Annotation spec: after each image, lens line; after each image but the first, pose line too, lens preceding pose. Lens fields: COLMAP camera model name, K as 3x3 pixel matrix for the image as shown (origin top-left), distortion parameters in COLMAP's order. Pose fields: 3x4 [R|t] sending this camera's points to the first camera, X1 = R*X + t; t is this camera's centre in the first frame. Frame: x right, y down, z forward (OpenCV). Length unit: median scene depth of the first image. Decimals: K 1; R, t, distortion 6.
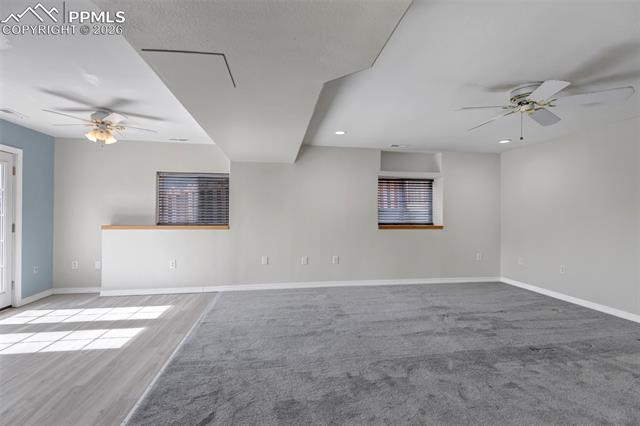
lens RADIAL K [[302.5, 0, 317.7], [0, 302.5, 211.2], [0, 0, 1]] dist [-0.001771, -0.000340]
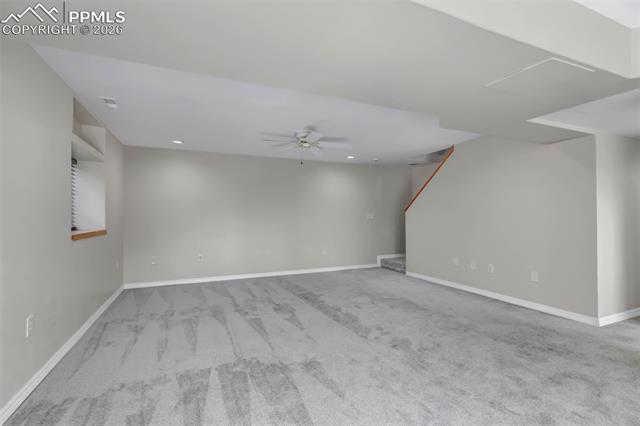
lens RADIAL K [[302.5, 0, 317.7], [0, 302.5, 211.2], [0, 0, 1]] dist [-0.001771, -0.000340]
pose [[-0.274717, 0.008560, 0.961487, -0.489980], [-0.006361, 0.999922, -0.010720, 0.008903], [-0.961504, -0.009061, -0.274641, 0.813039]]
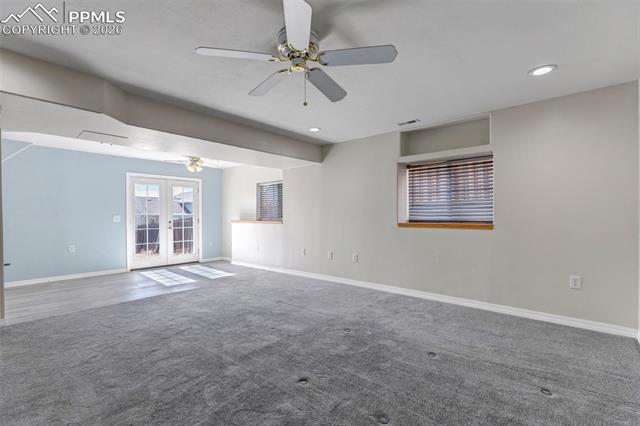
lens RADIAL K [[302.5, 0, 317.7], [0, 302.5, 211.2], [0, 0, 1]] dist [-0.001771, -0.000340]
pose [[0.625995, -0.020015, -0.779570, 0.787051], [0.014208, 0.999797, -0.014261, 0.027381], [0.779698, -0.002149, 0.626152, 0.330351]]
